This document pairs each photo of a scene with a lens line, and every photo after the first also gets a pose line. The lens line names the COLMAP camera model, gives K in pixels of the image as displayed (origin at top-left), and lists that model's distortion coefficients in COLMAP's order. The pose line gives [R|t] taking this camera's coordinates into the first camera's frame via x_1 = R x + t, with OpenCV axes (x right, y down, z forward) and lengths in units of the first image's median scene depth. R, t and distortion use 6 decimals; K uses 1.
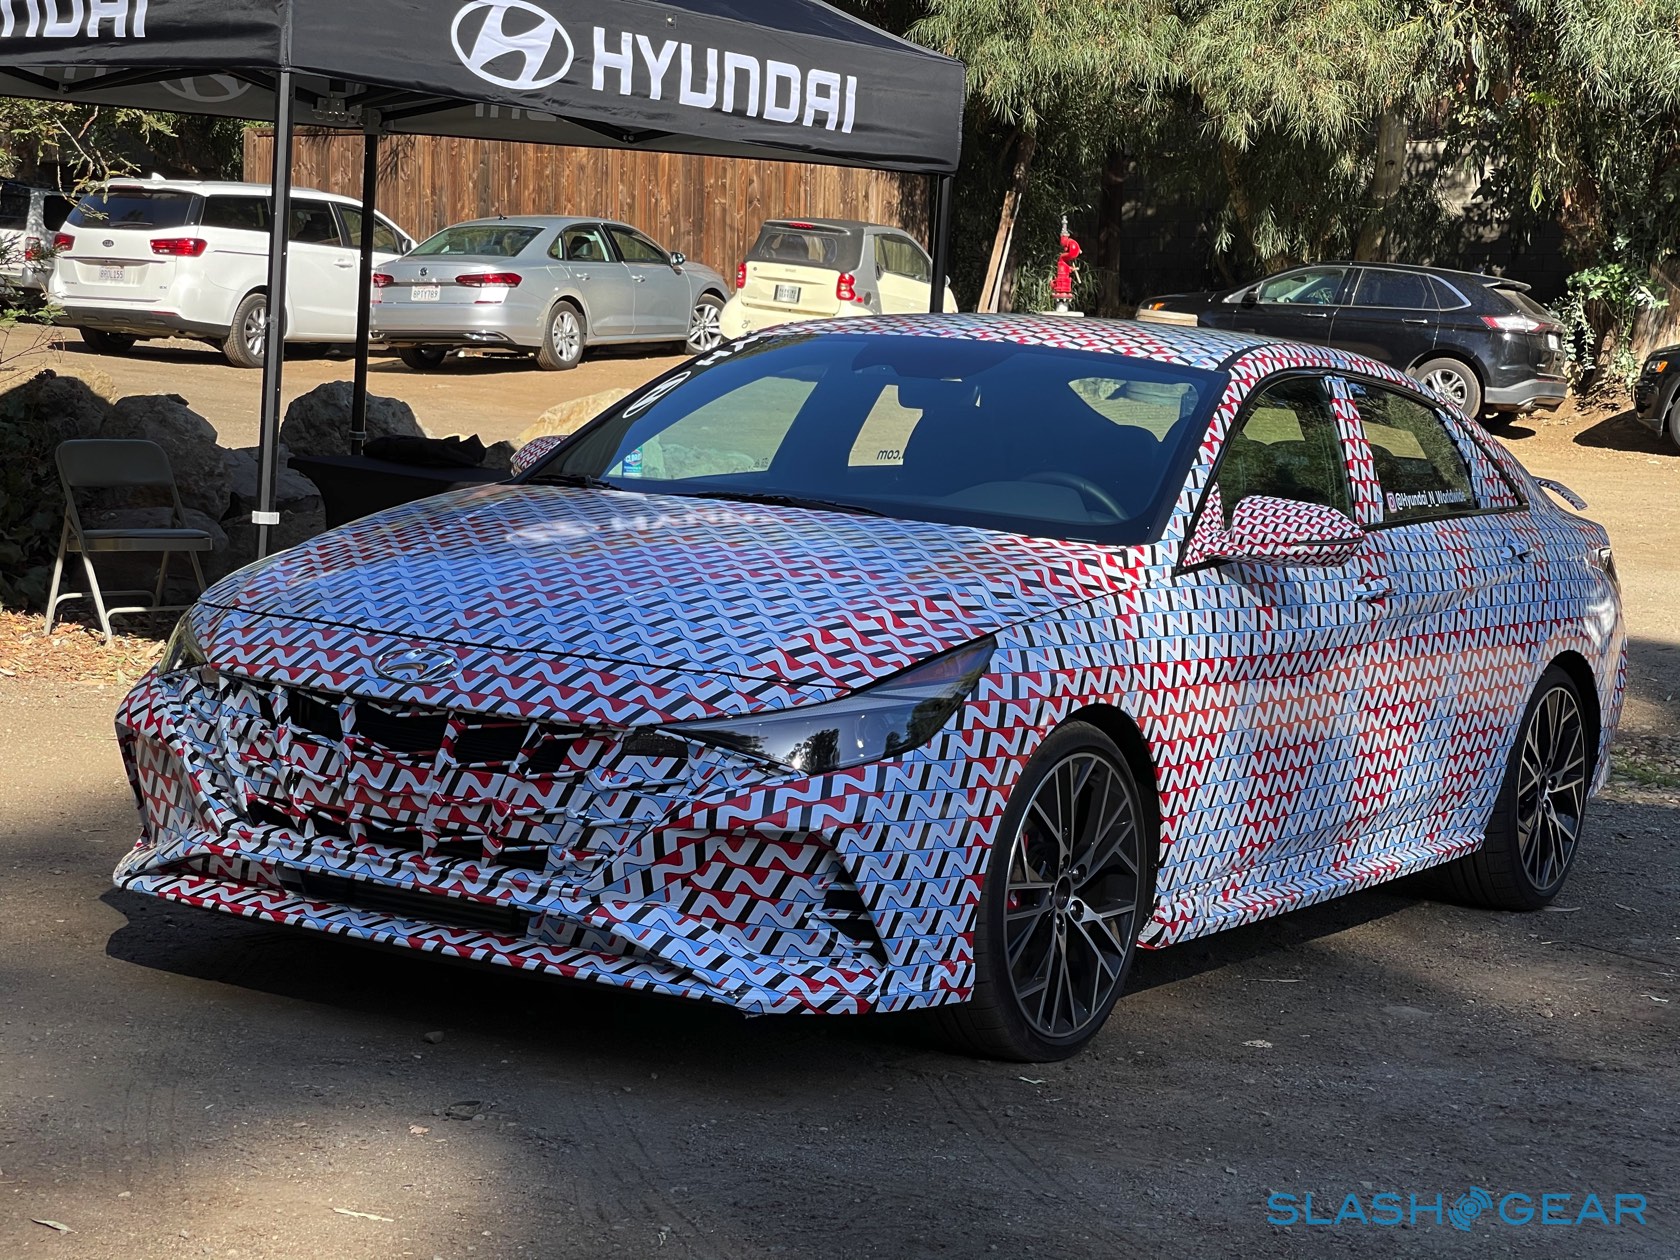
lens RADIAL K [[3135.6, 0, 840.0], [0, 3135.6, 630.0], [0, 0, 1]] dist [0.073971, 2.065005]
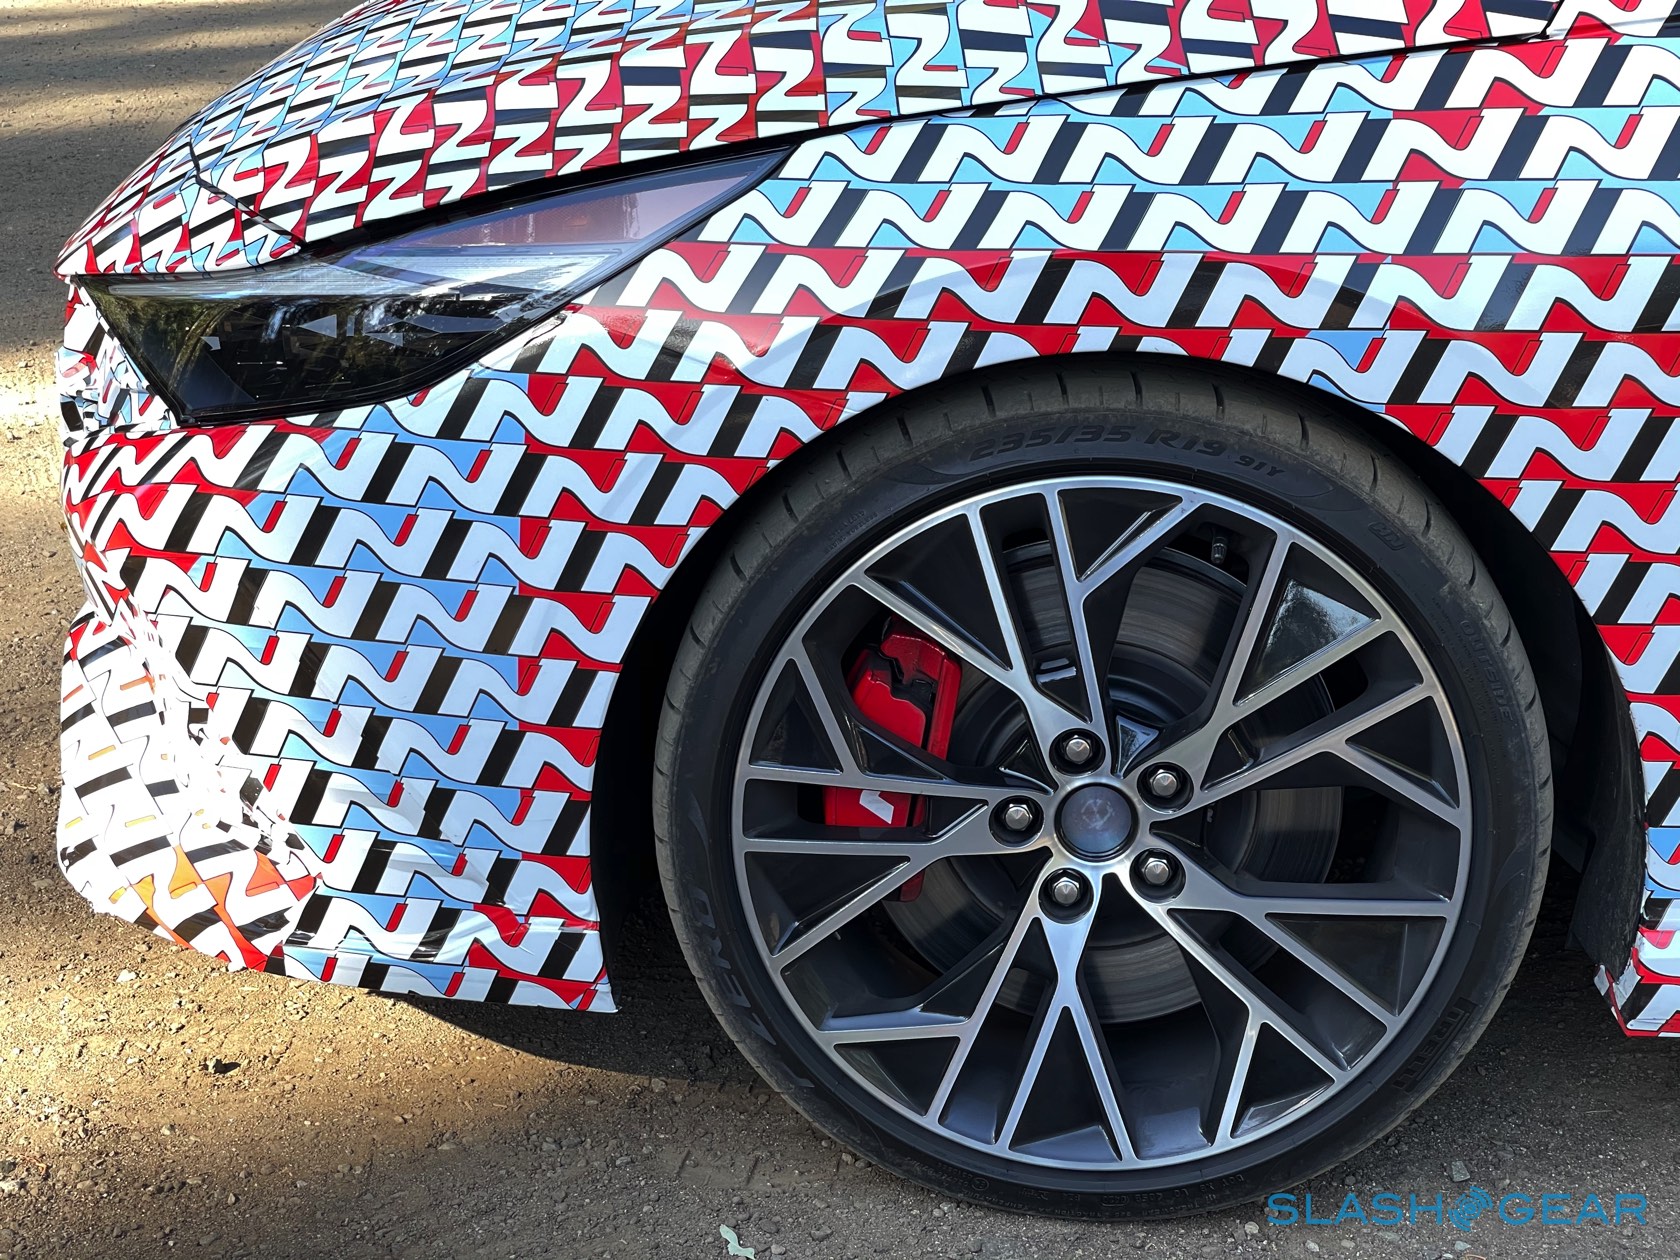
lens RADIAL K [[3135.6, 0, 840.0], [0, 3135.6, 630.0], [0, 0, 1]] dist [0.073971, 2.065005]
pose [[0.476322, 0.196488, -0.857035, 0.399966], [-0.033526, 0.978061, 0.205601, -0.019912], [0.878631, -0.069199, 0.472460, 0.813053]]
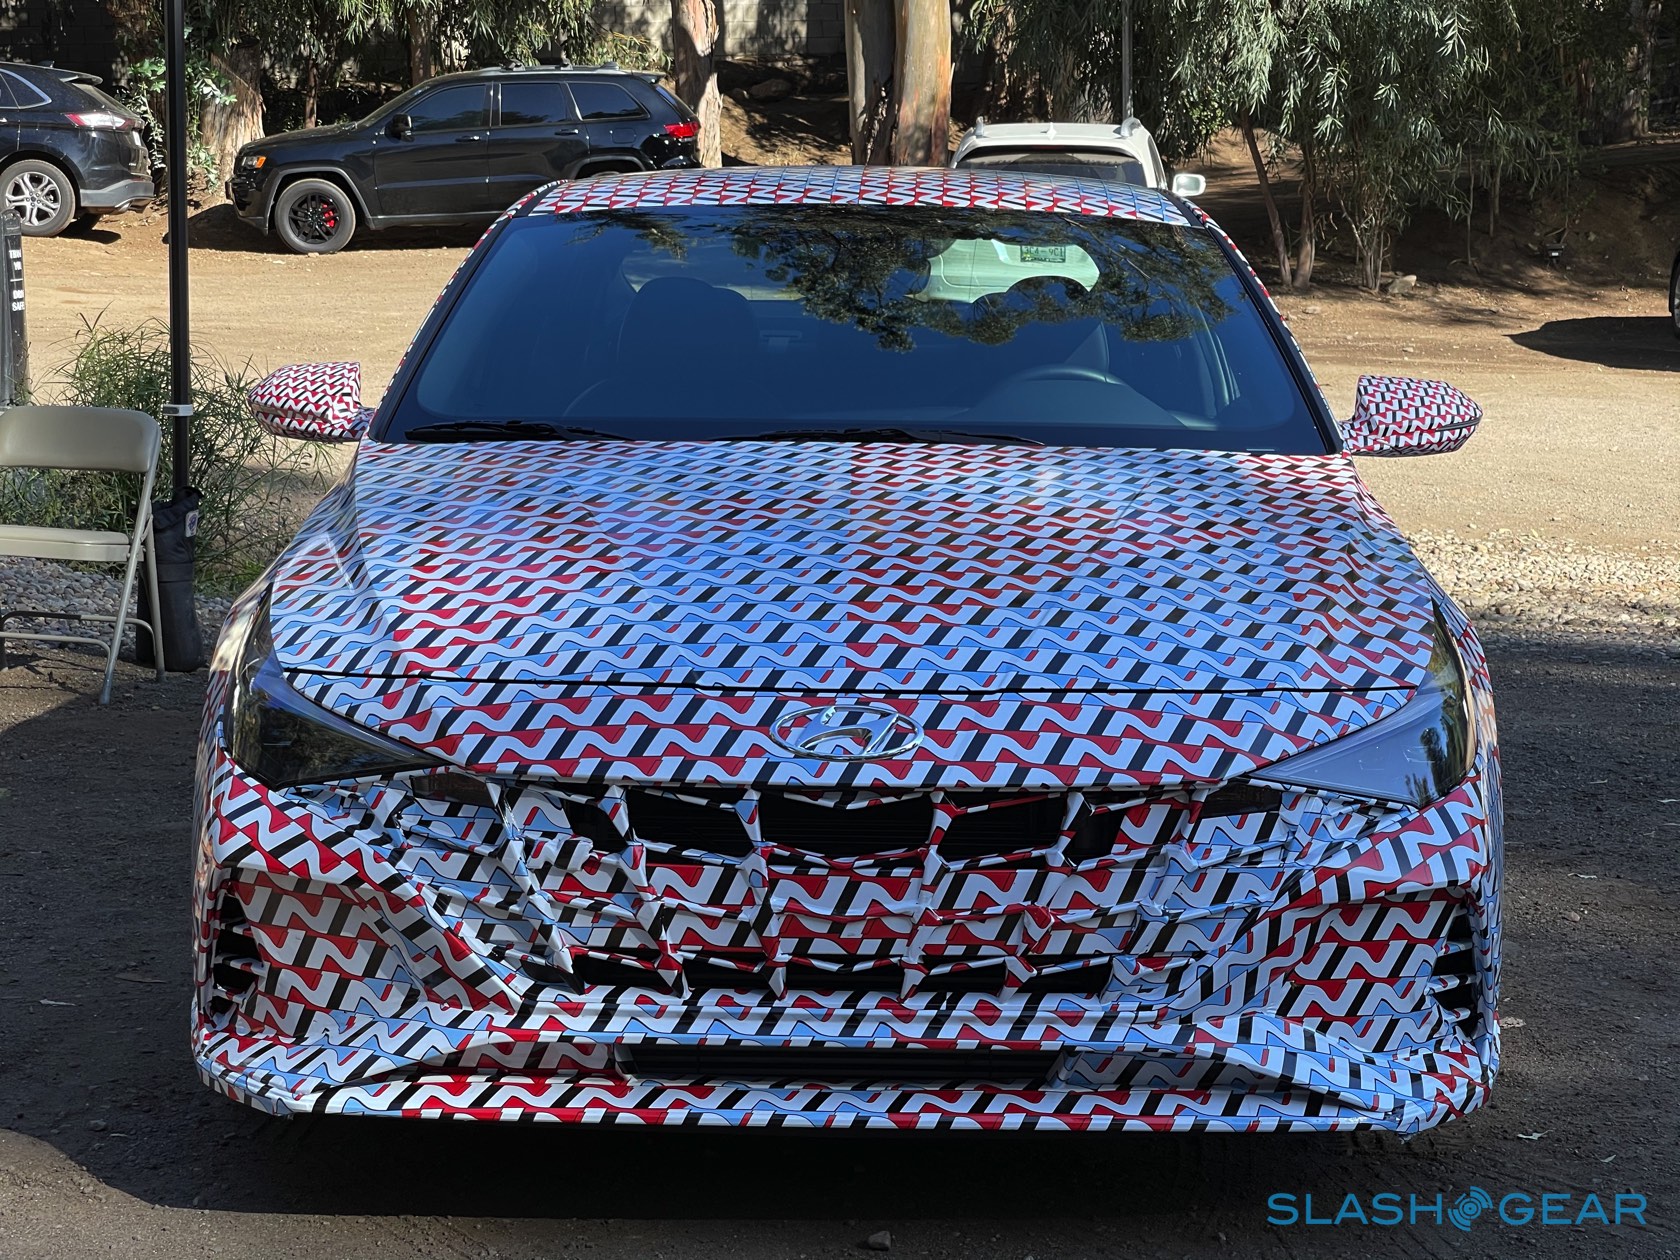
lens RADIAL K [[3135.6, 0, 840.0], [0, 3135.6, 630.0], [0, 0, 1]] dist [0.073971, 2.065005]
pose [[0.863942, -0.124275, 0.488017, -0.464953], [0.091671, 0.991691, 0.090251, -0.073145], [-0.495178, -0.033234, 0.868156, 0.384197]]
